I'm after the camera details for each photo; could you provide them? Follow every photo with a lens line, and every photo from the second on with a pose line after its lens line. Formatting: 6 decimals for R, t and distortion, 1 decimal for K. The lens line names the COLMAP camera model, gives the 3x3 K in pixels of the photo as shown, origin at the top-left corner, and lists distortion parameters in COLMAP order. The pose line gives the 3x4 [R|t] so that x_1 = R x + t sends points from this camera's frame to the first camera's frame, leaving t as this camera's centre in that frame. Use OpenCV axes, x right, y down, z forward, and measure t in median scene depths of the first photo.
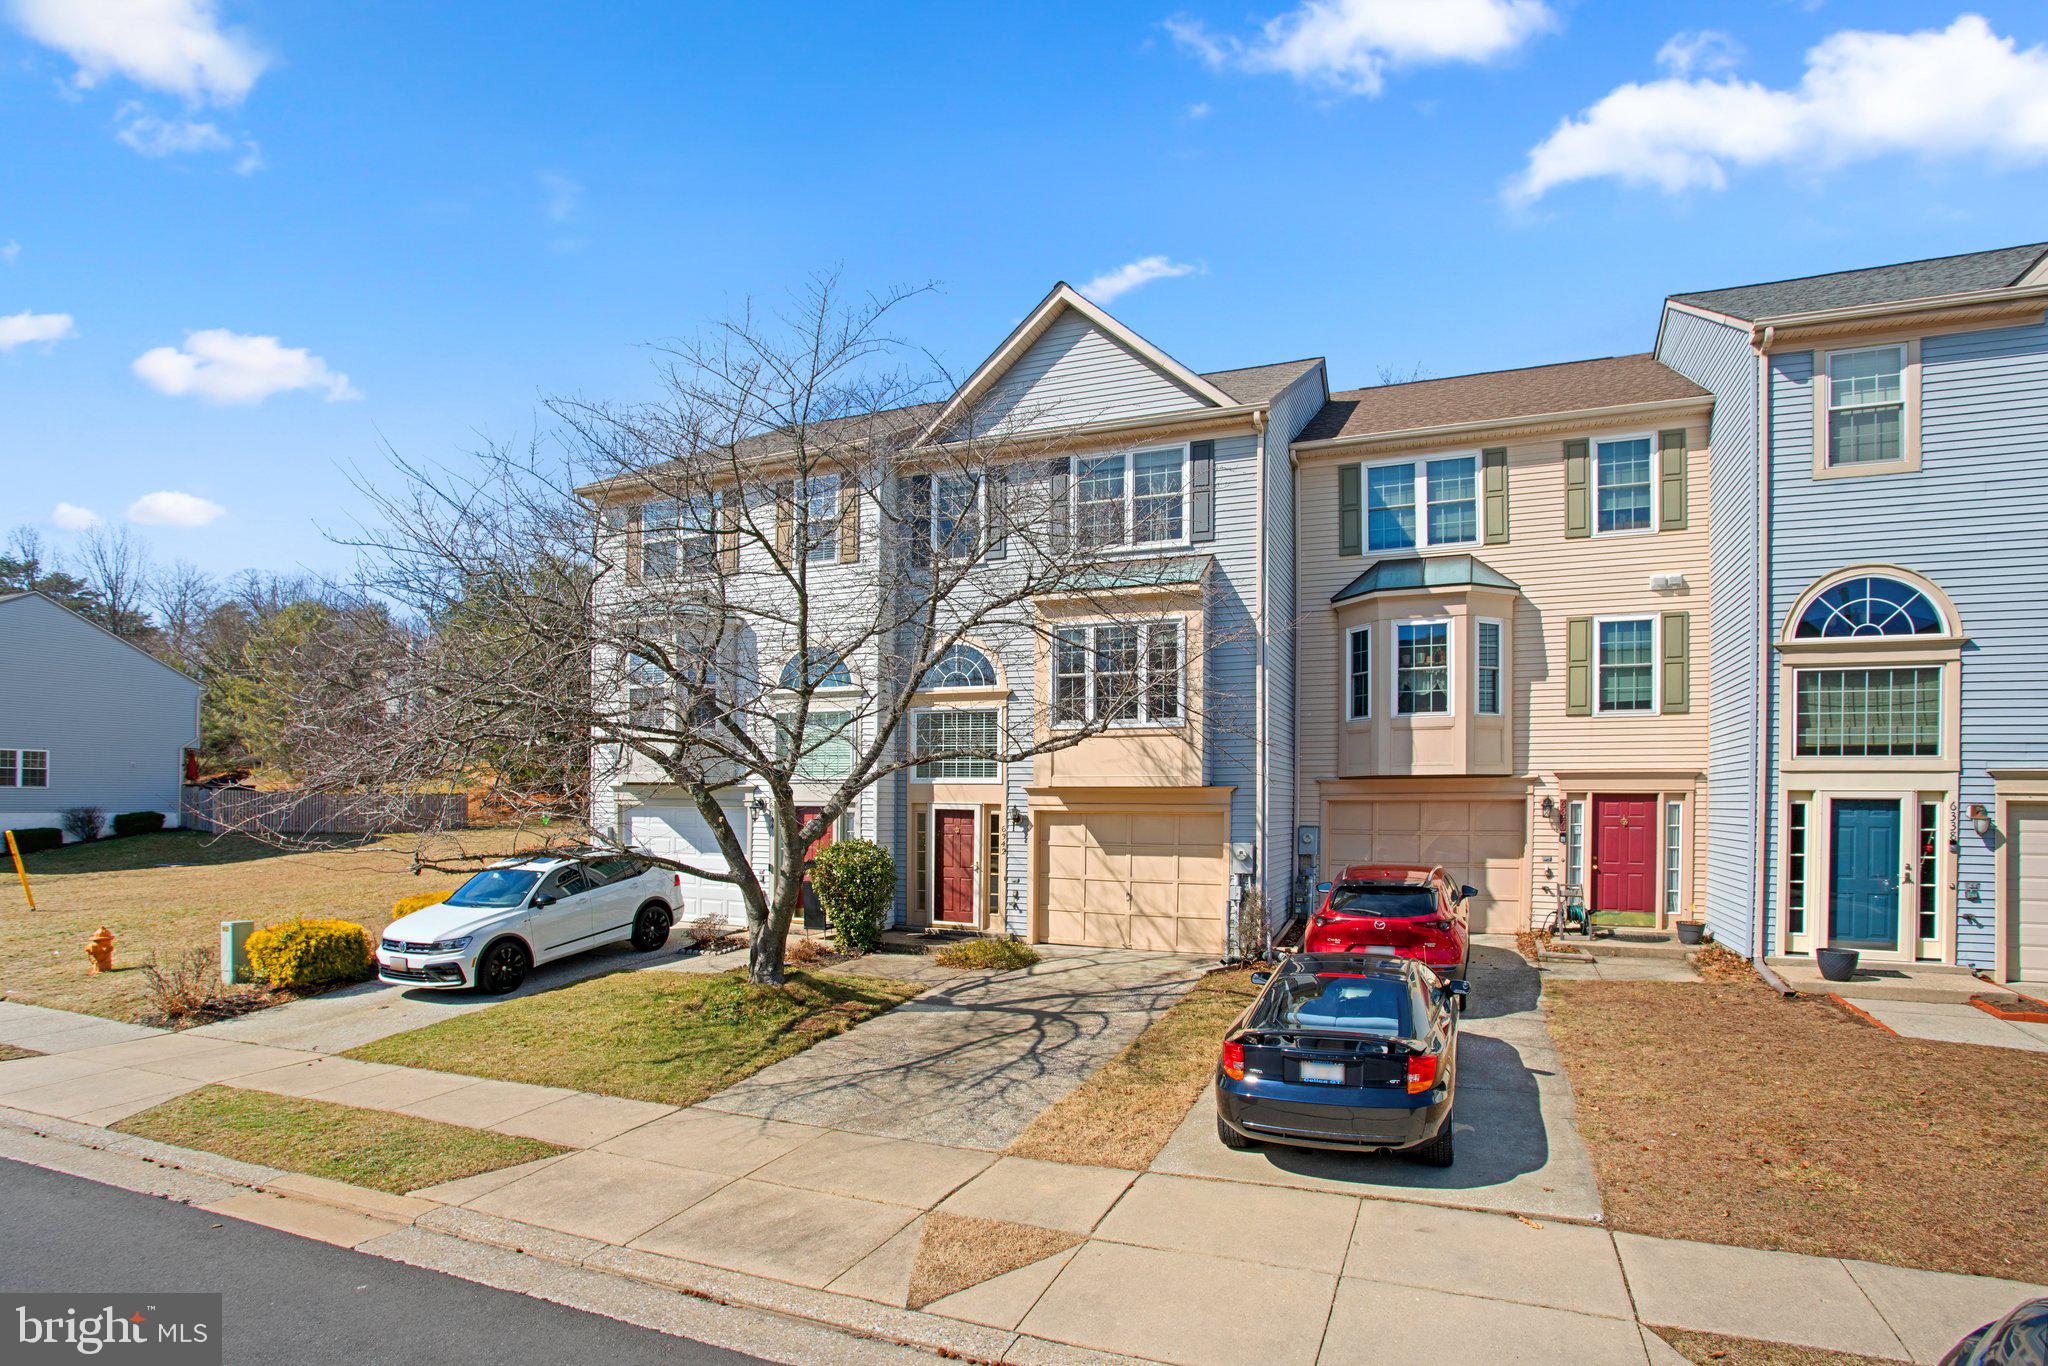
lens RADIAL K [[991.6, 0, 1019.9], [0, 991.6, 575.5], [0, 0, 1]] dist [-0.056361, 0.019642]
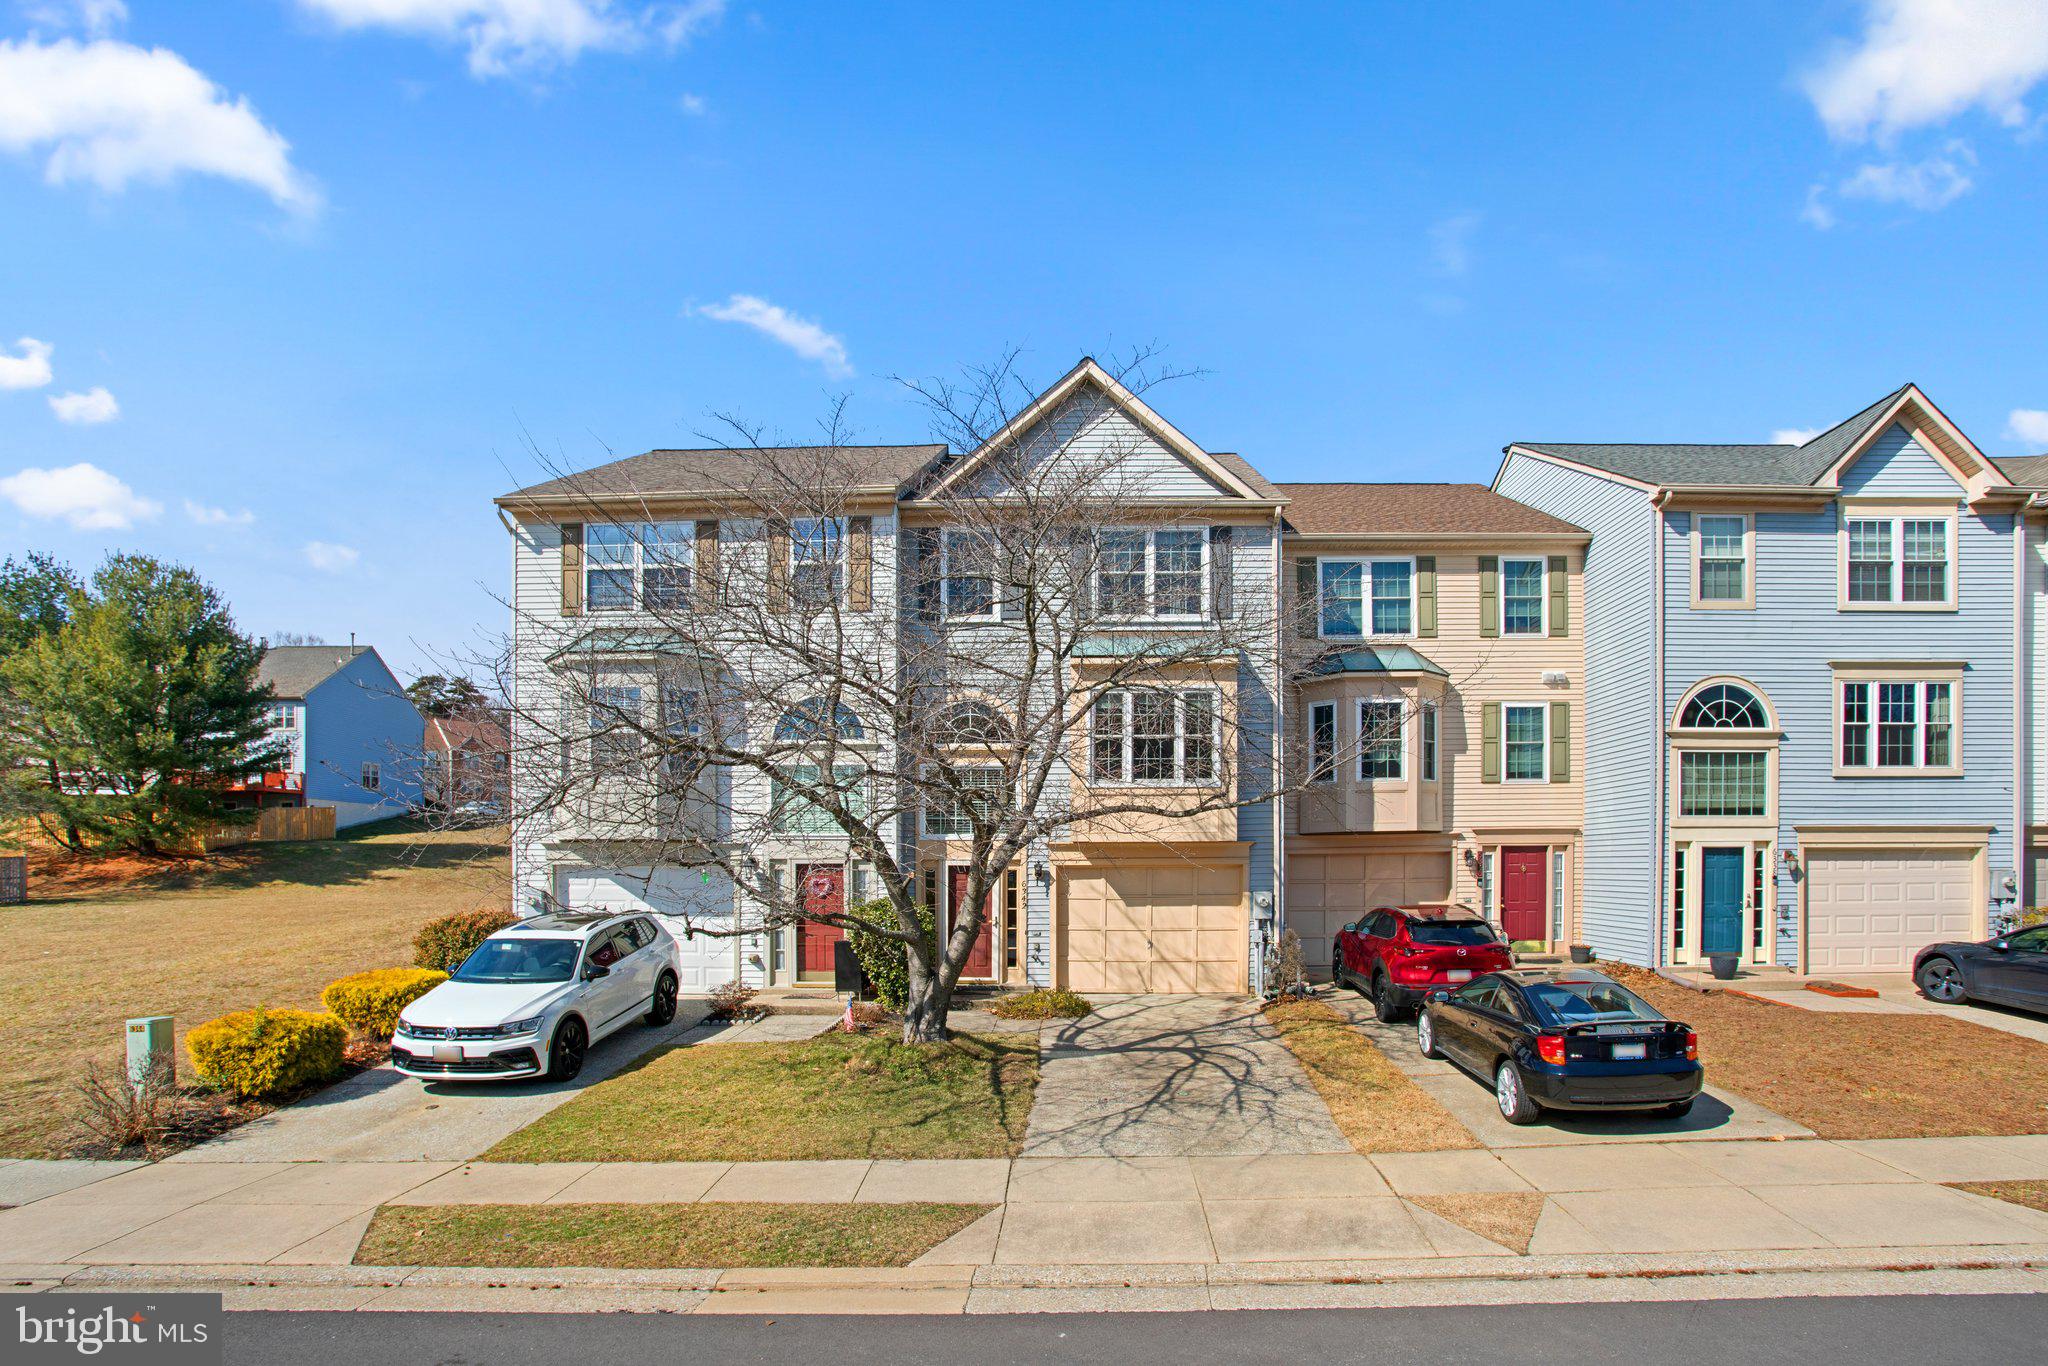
lens RADIAL K [[1025.3, 0, 1017.7], [0, 1025.3, 626.1], [0, 0, 1]] dist [-0.071433, 0.031247]
pose [[0.937339, 0.069340, 0.341448, -0.436255], [-0.068269, 0.997552, -0.015167, 0.007306], [-0.341664, -0.009093, 0.939778, 0.013223]]
